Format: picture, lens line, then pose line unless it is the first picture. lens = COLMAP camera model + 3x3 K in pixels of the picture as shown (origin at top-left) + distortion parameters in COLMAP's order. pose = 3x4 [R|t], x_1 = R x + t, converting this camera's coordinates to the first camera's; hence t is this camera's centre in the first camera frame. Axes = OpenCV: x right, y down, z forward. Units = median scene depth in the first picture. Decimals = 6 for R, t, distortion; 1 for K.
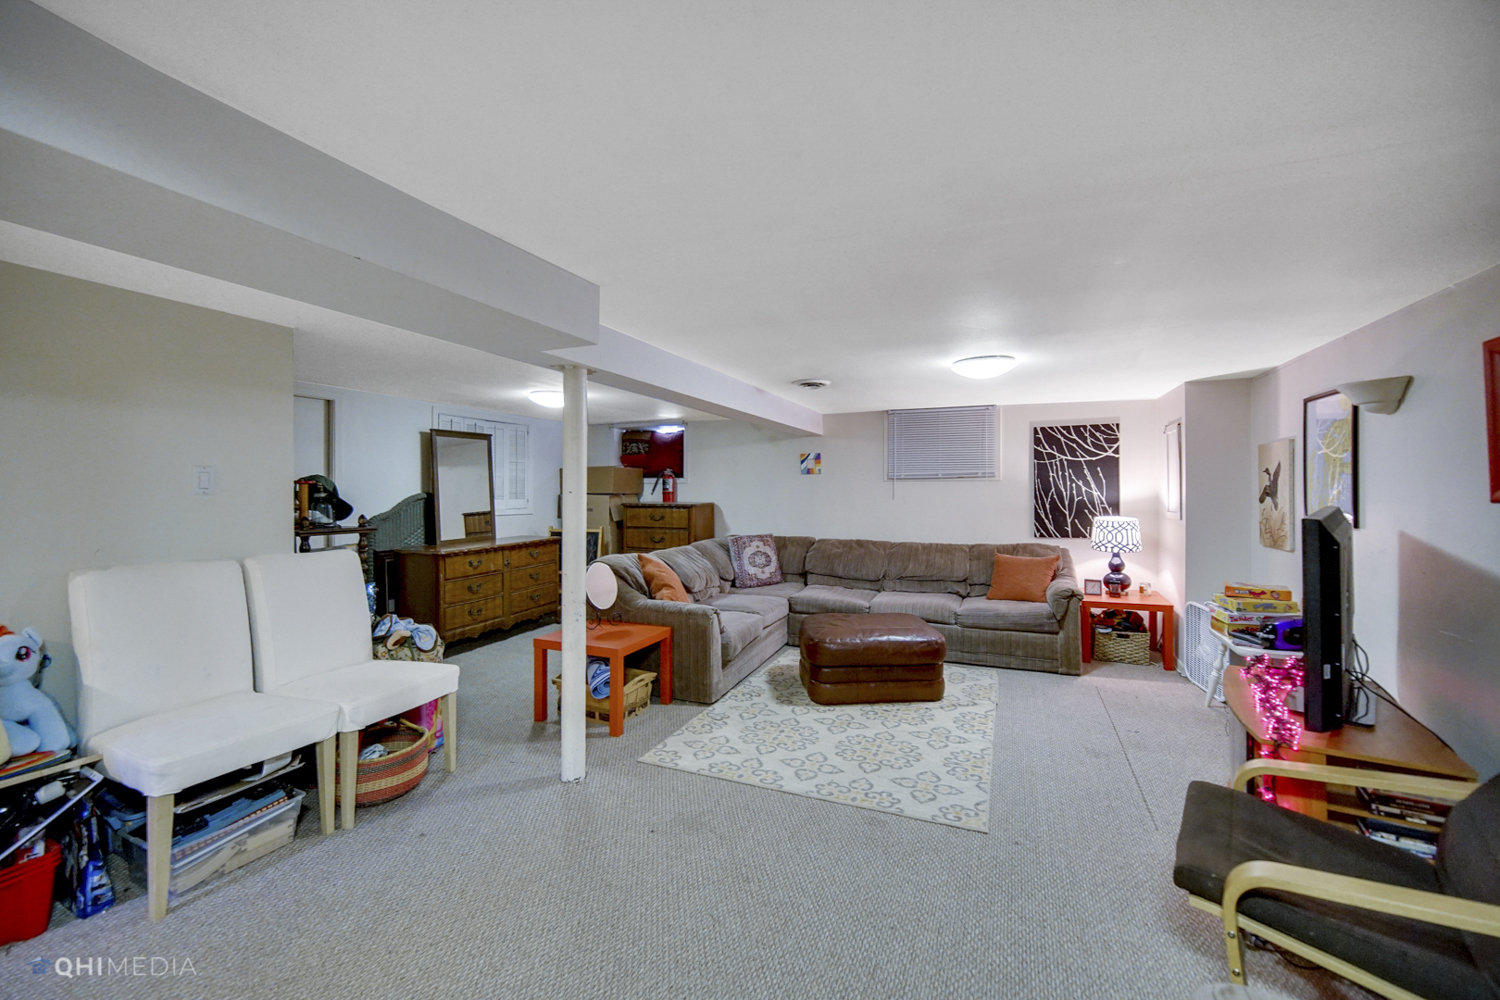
lens RADIAL K [[601.3, 0, 752.1], [0, 601.3, 493.2], [0, 0, 1]] dist [-0.007518, 0.000878]
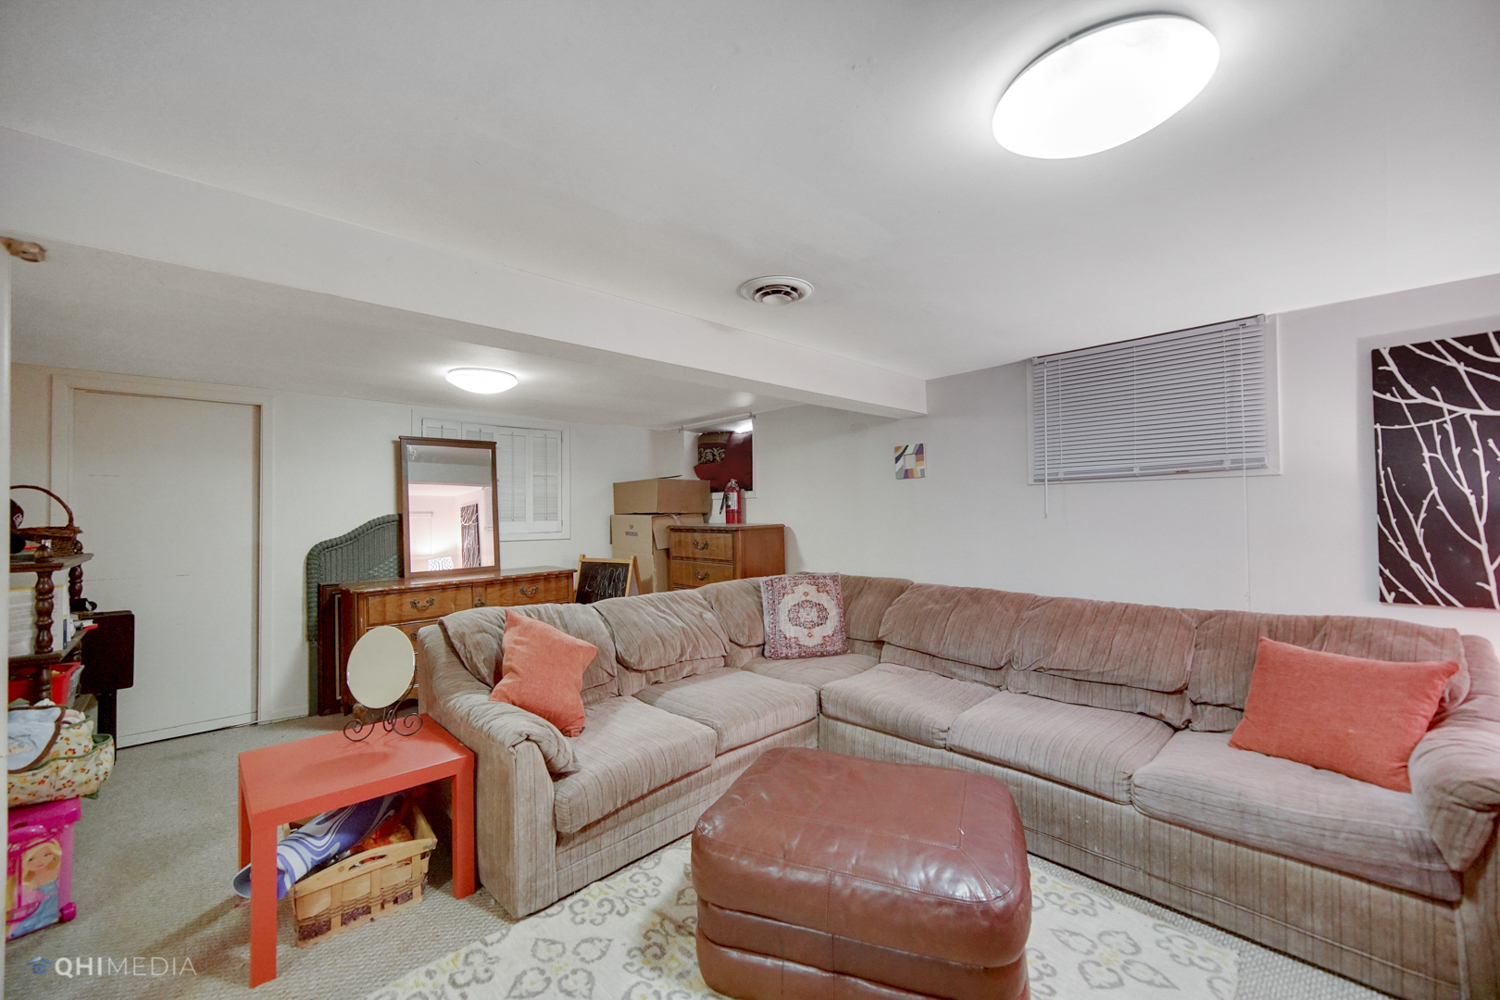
lens RADIAL K [[601.3, 0, 749.4], [0, 601.3, 506.5], [0, 0, 1]] dist [-0.007518, 0.000878]
pose [[0.918636, -0.014820, -0.394827, 0.213144], [0.009558, 0.999837, -0.015291, 0.006143], [0.394989, 0.010273, 0.918628, 0.404243]]
